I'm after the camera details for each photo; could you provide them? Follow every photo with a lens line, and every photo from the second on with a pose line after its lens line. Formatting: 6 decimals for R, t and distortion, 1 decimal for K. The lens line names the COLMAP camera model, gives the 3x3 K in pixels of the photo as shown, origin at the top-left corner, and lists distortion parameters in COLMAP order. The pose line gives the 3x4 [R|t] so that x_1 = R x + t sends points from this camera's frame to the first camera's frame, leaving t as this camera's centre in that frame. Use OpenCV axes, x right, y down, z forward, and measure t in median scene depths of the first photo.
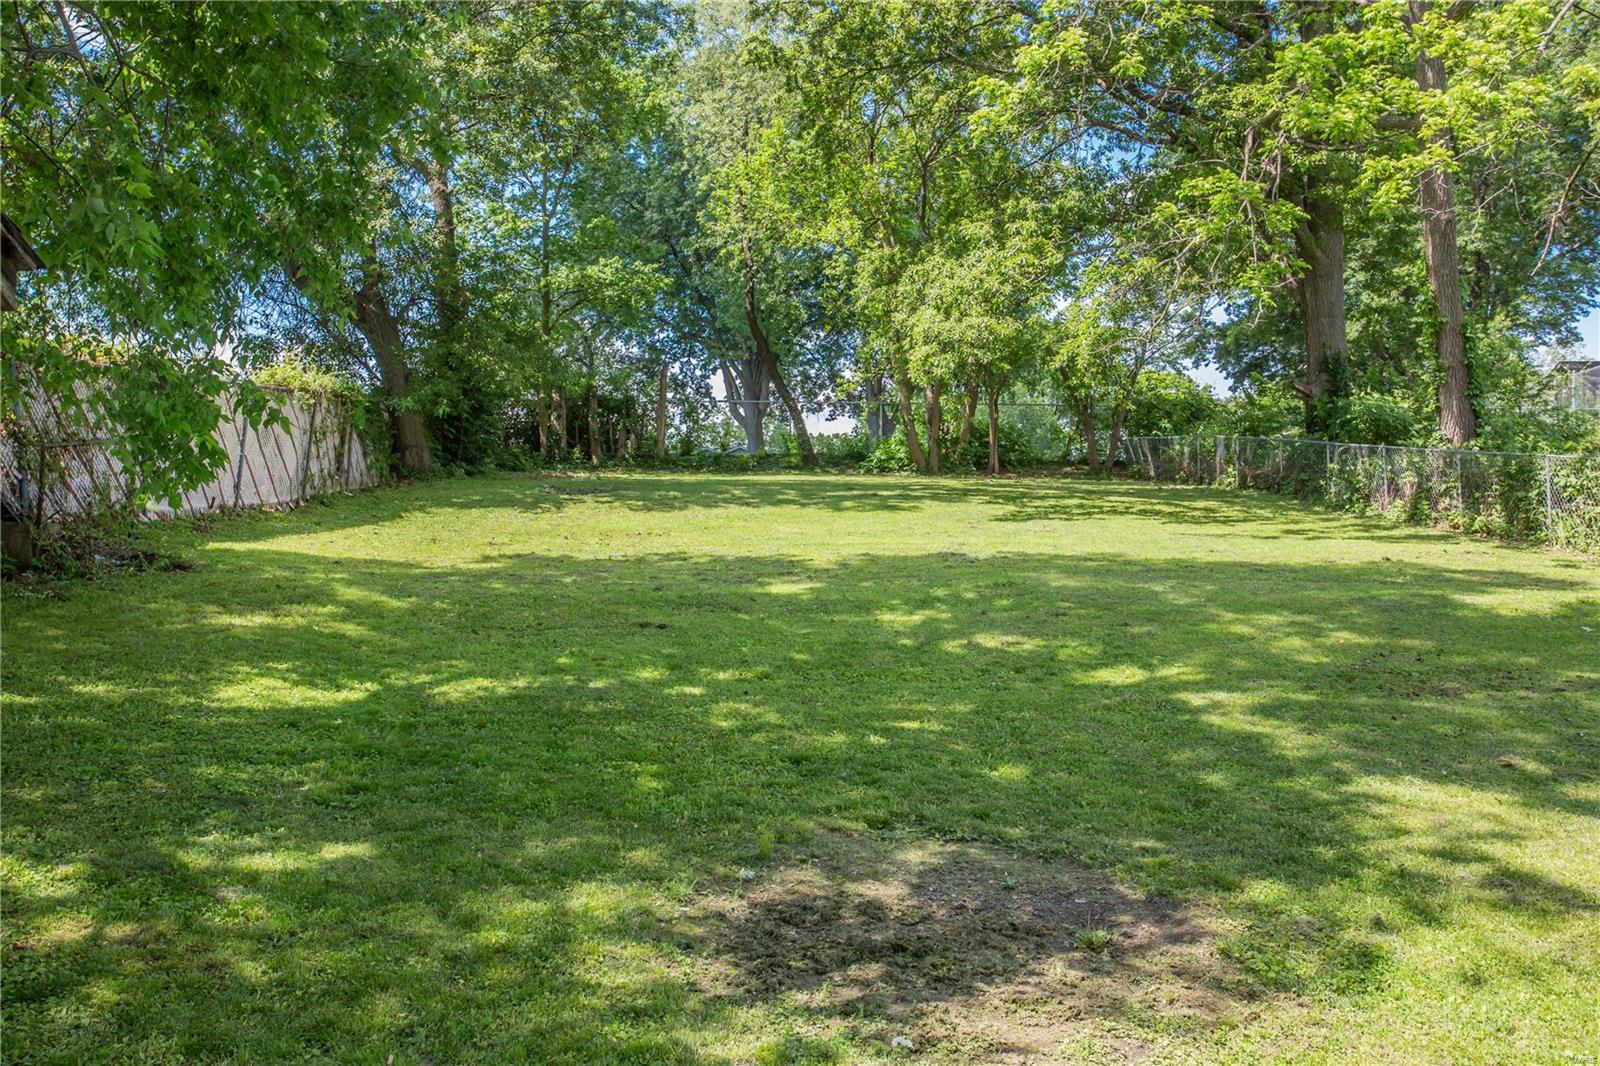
lens RADIAL K [[1434.3, 0, 800.0], [0, 1434.3, 533.0], [0, 0, 1]] dist [-0.002054, -0.000516]
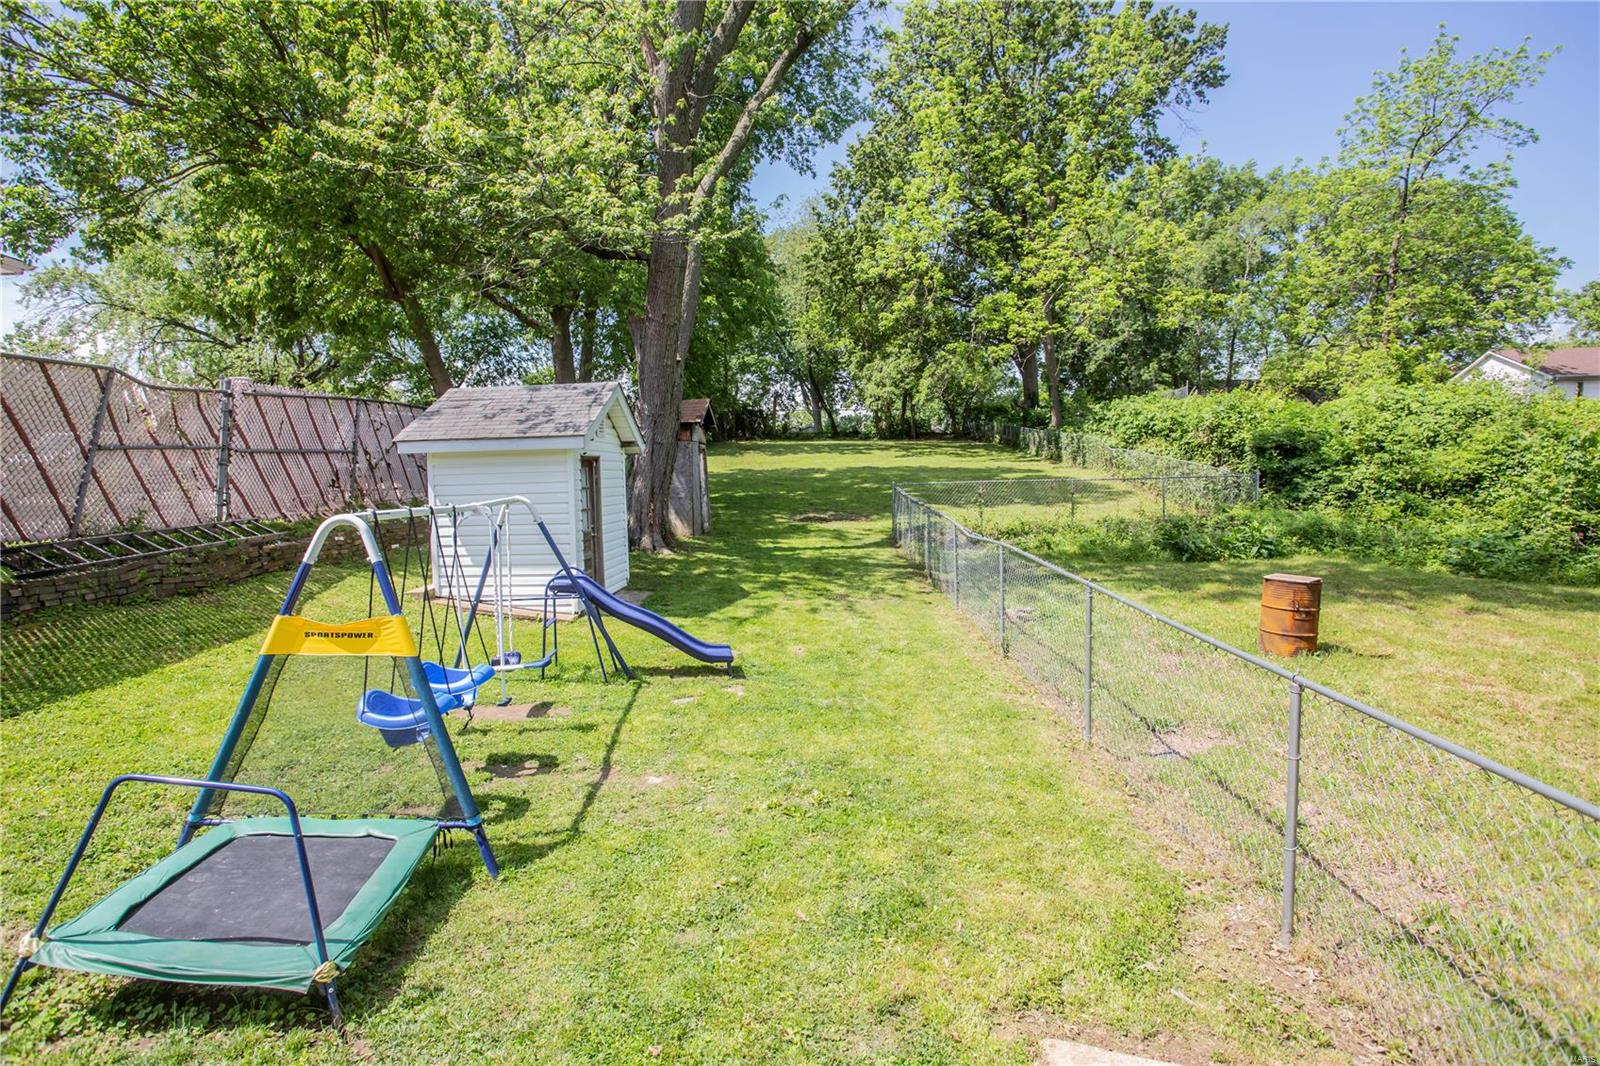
lens RADIAL K [[813.6, 0, 802.0], [0, 813.6, 517.4], [0, 0, 1]] dist [-0.080556, 0.048033]
pose [[0.998363, -0.012615, -0.055780, 0.025612], [0.015728, 0.998323, 0.055714, 0.012173], [0.054983, -0.056500, 0.996887, -0.400864]]
